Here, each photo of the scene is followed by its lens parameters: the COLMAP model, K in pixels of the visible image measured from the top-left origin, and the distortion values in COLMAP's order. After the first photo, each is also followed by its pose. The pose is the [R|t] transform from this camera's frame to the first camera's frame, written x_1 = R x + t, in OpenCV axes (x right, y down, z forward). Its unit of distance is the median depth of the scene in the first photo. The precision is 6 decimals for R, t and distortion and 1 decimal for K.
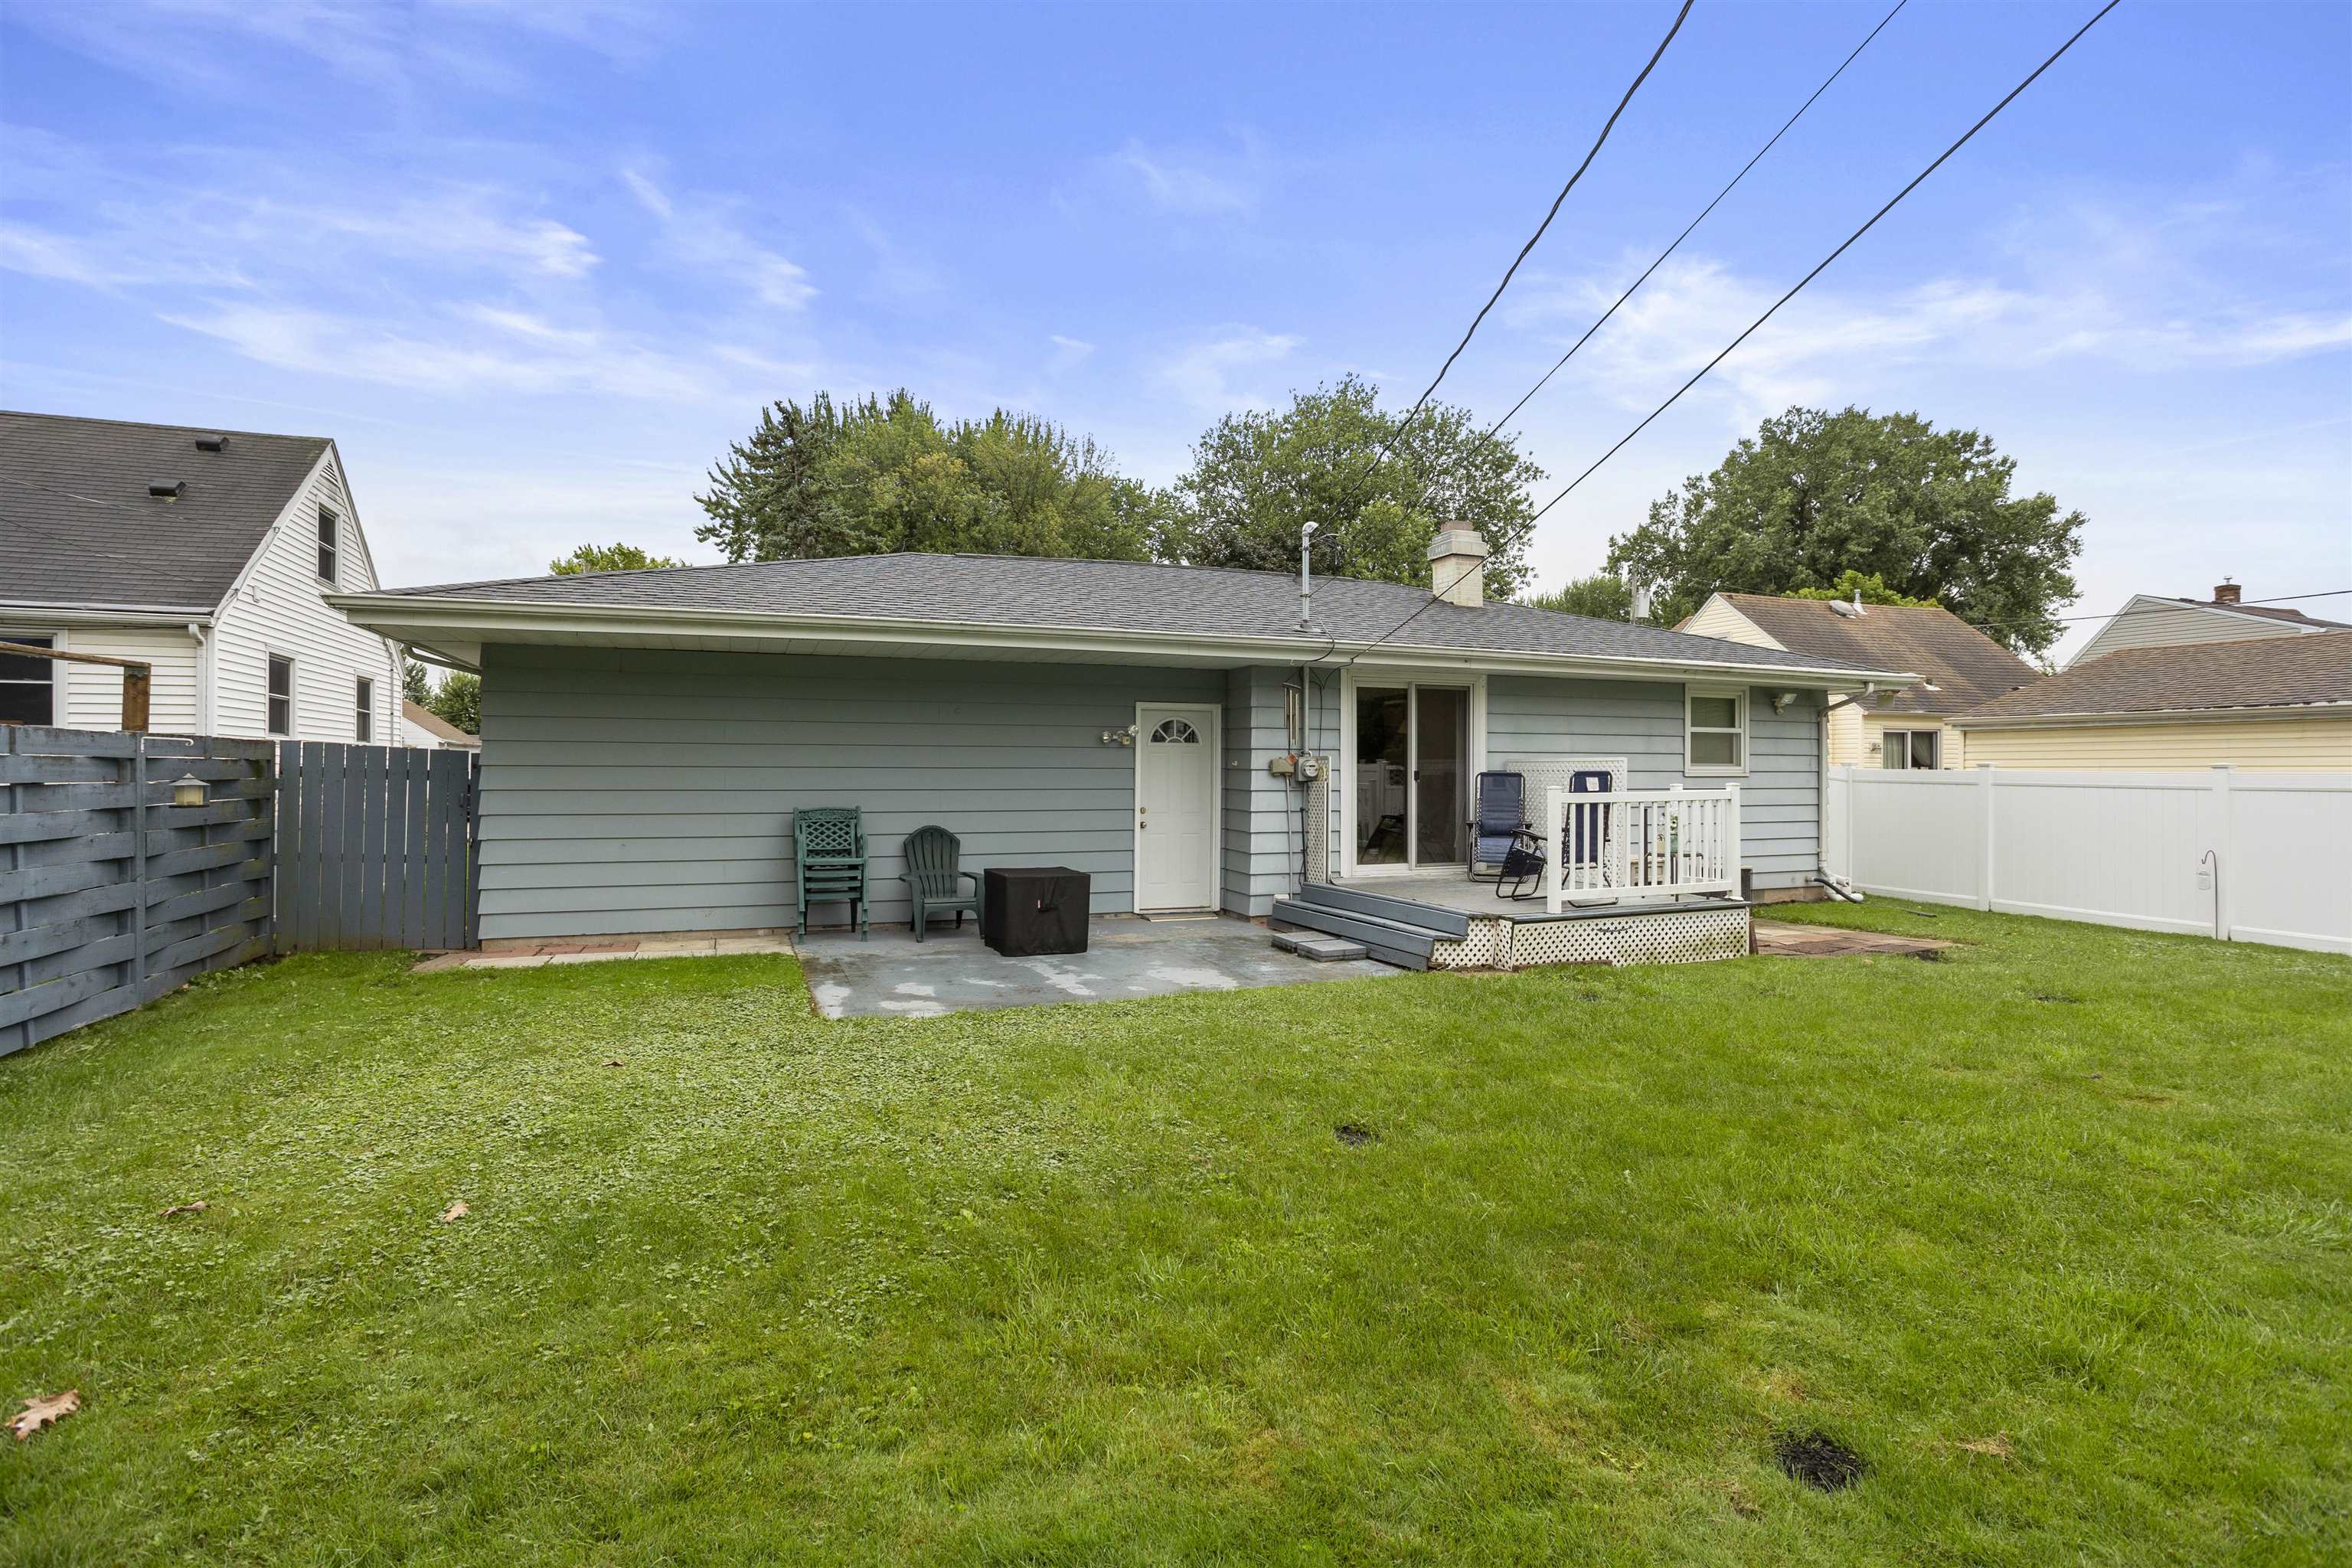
lens RADIAL K [[1143.0, 0, 1172.3], [0, 1143.0, 770.2], [0, 0, 1]] dist [-0.034245, 0.021653]
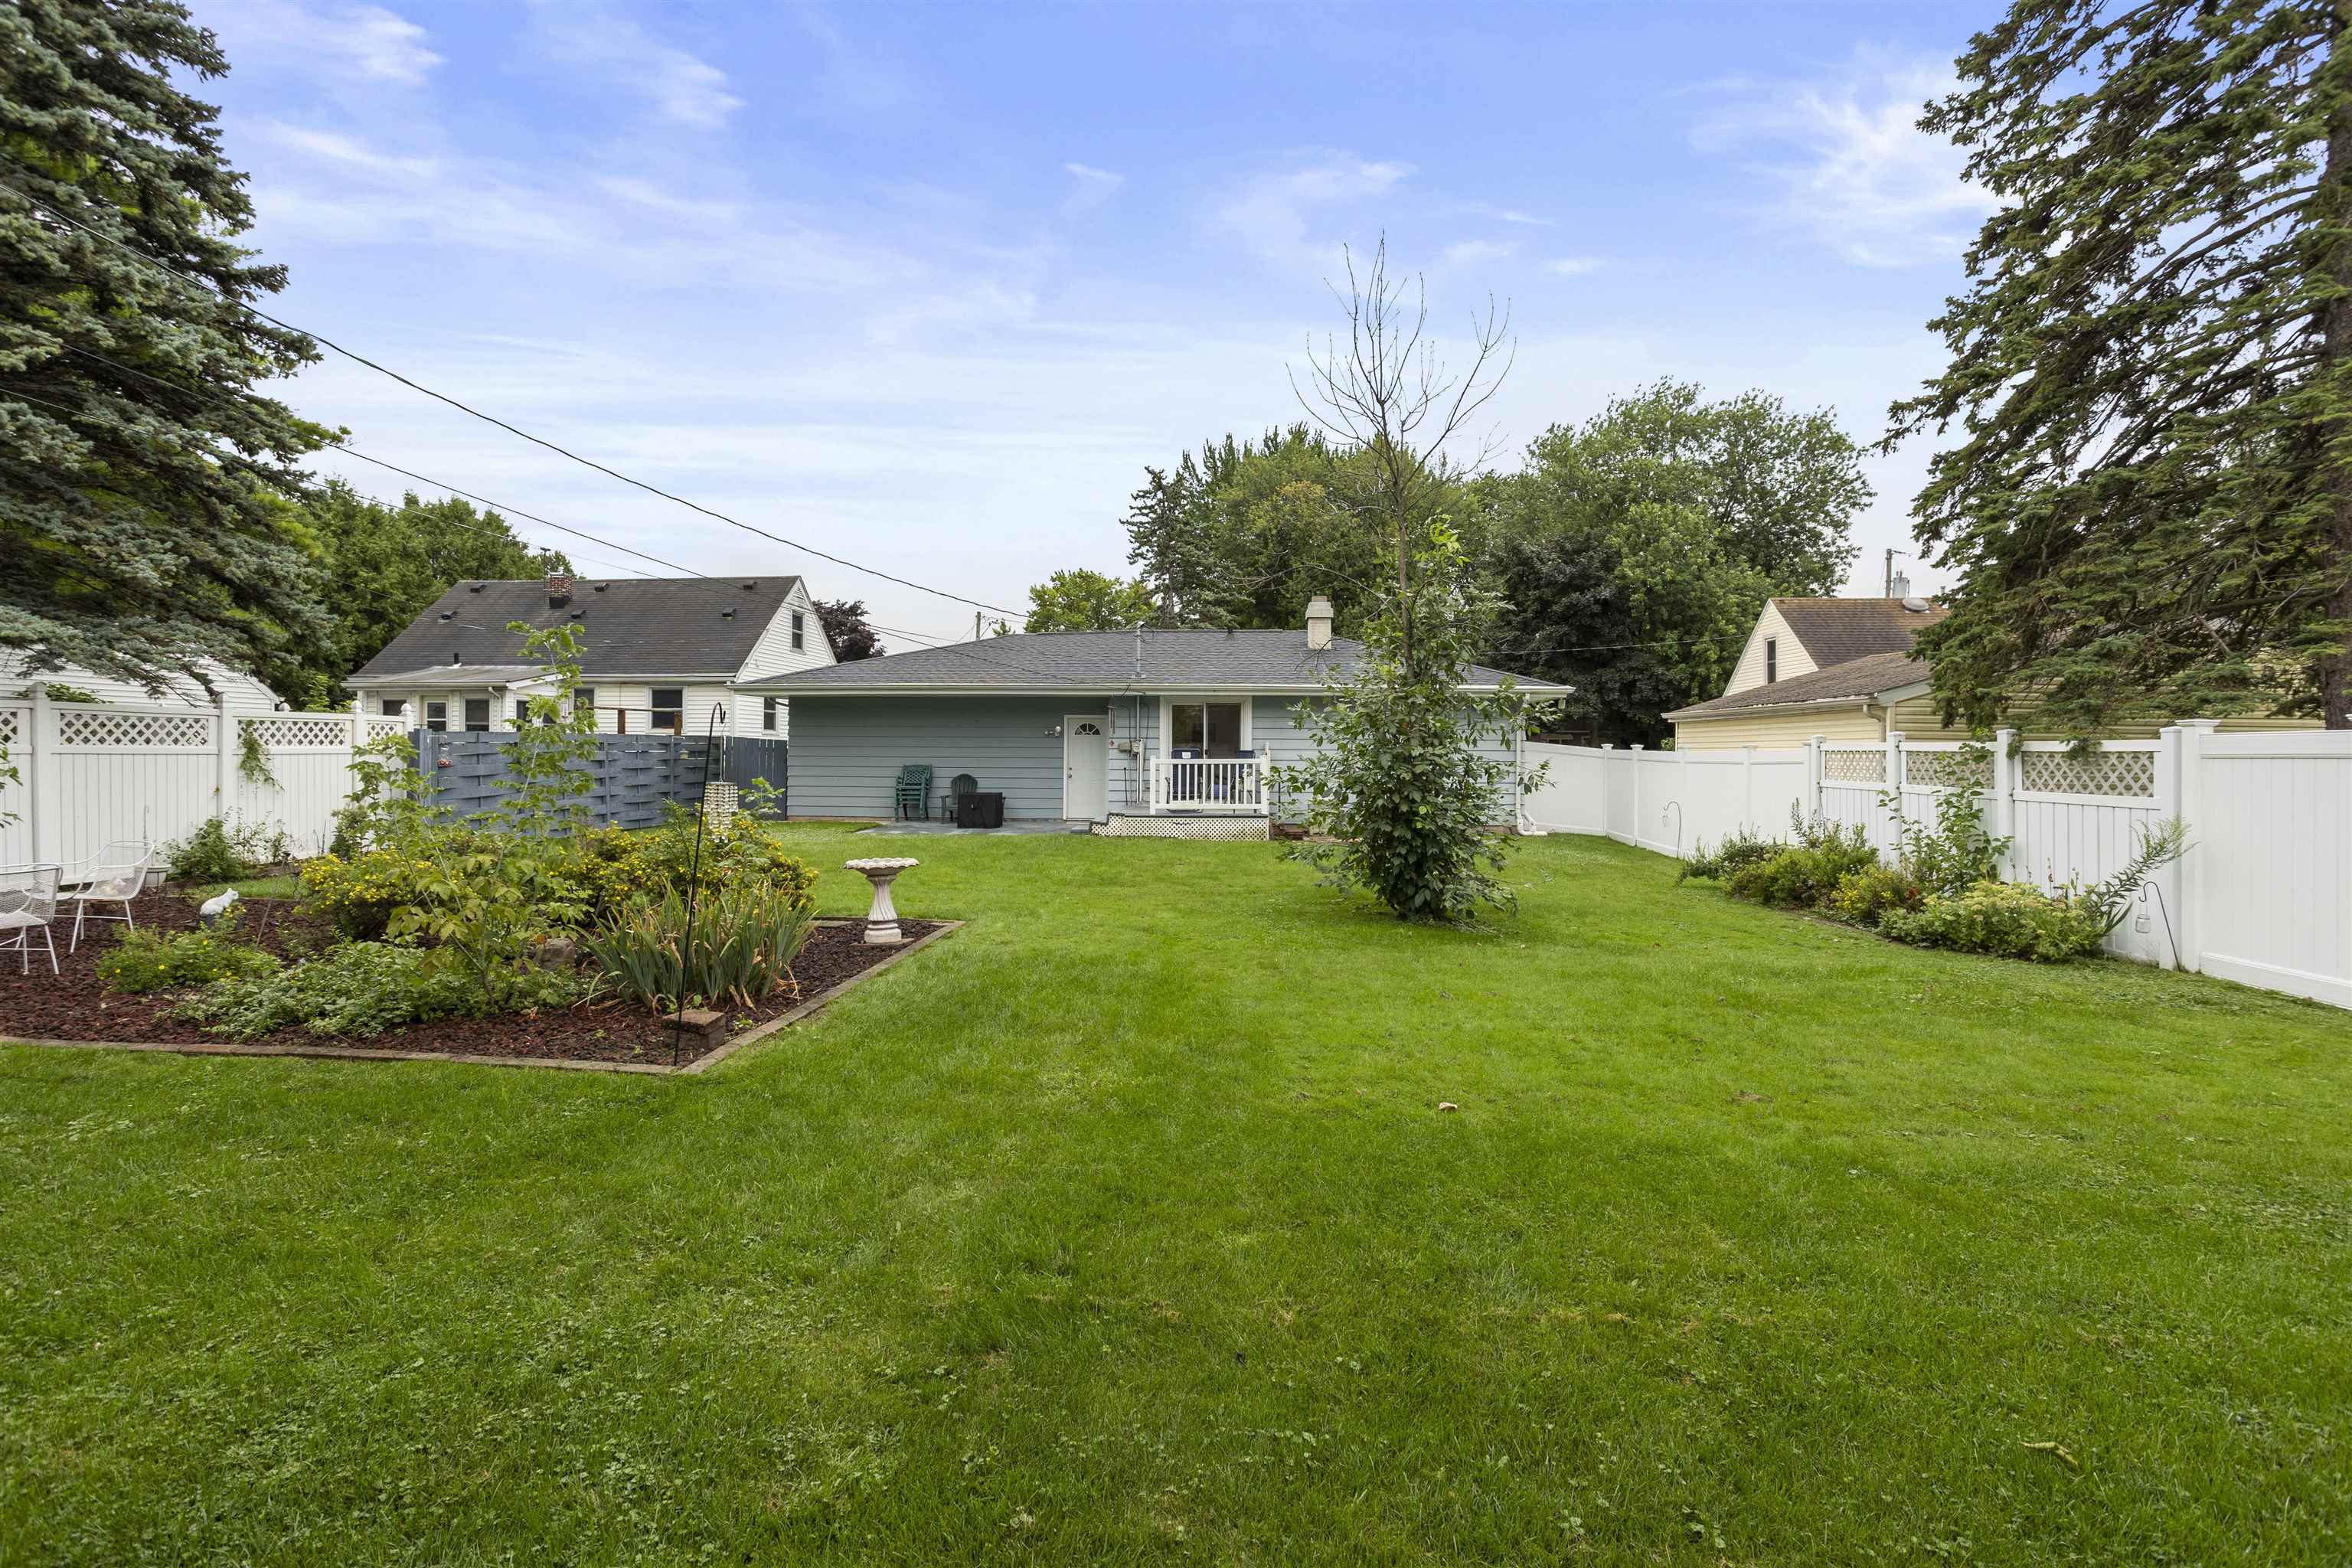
lens RADIAL K [[1191.9, 0, 1194.3], [0, 1191.9, 746.7], [0, 0, 1]] dist [-0.061720, 0.000091]
pose [[0.905446, 0.001992, -0.424457, 0.991248], [-0.003259, 0.999992, -0.002259, 0.000827], [0.424449, 0.003429, 0.905445, -0.742155]]
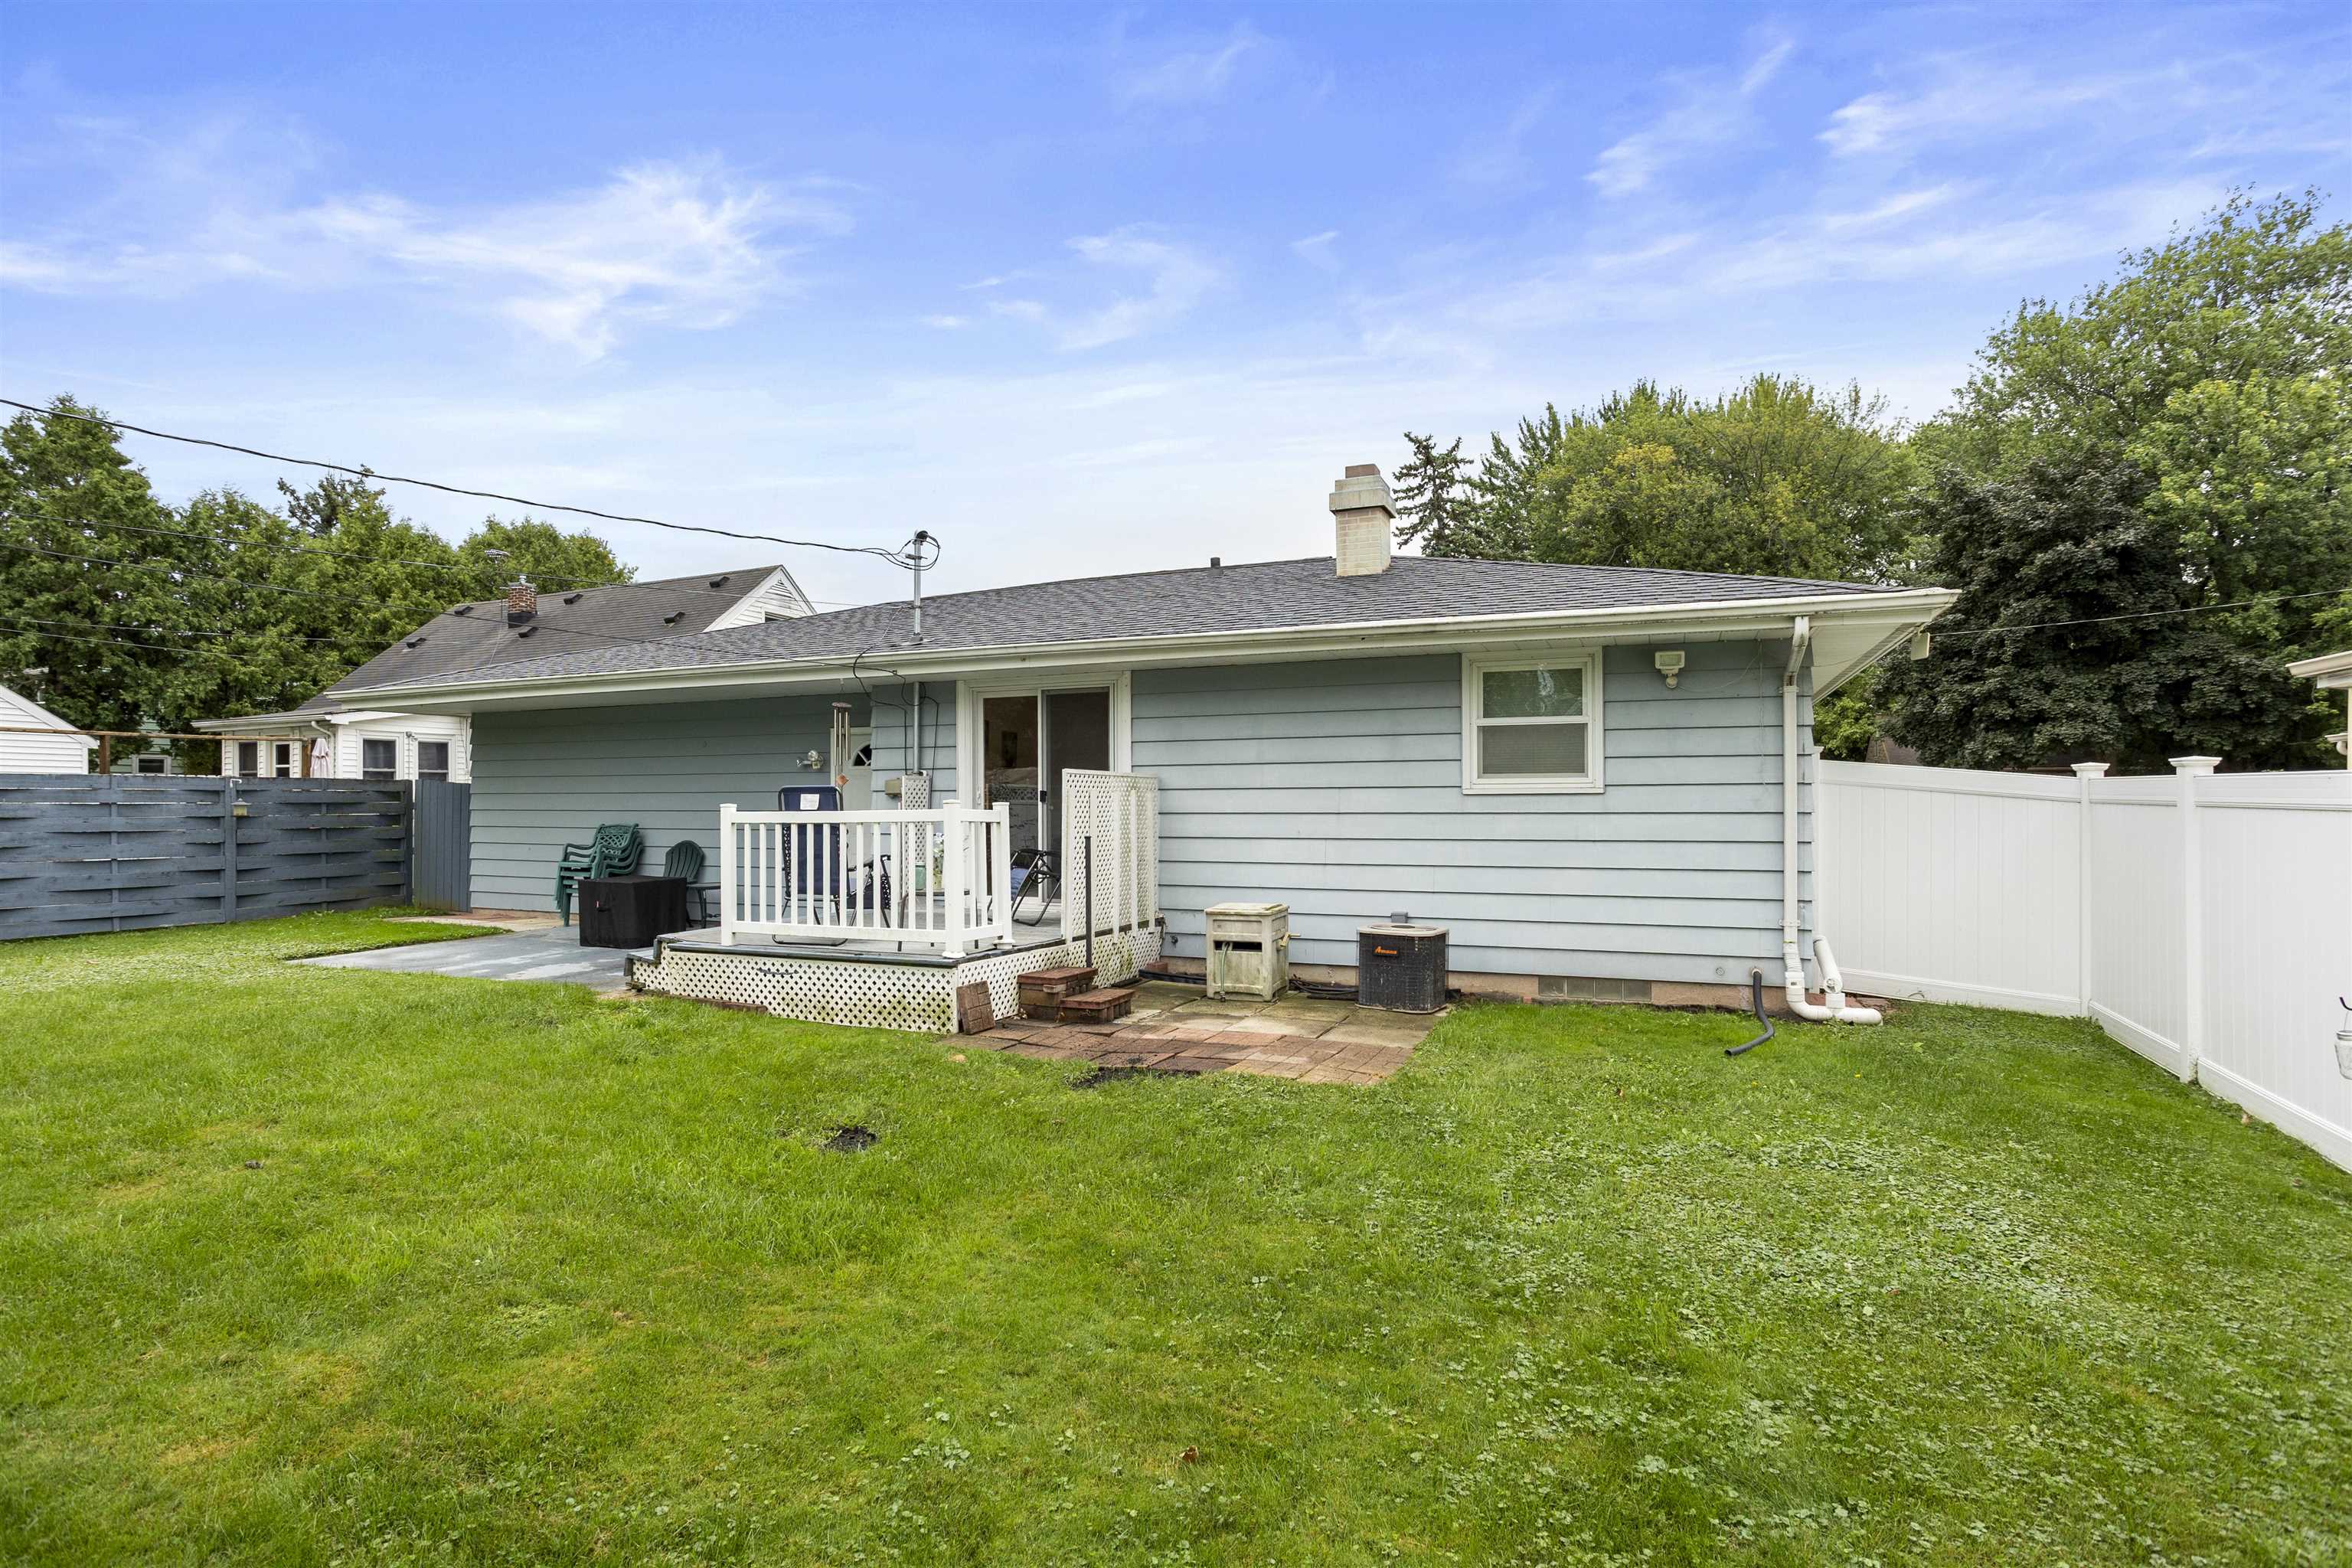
lens RADIAL K [[1195.4, 0, 1176.0], [0, 1195.4, 784.0], [0, 0, 1]] dist [-0.021237, 0.015669]
pose [[0.703939, -0.016316, -0.710073, 0.897663], [0.003894, 0.999810, -0.019113, 0.013229], [0.710250, 0.010690, 0.703869, 0.428263]]
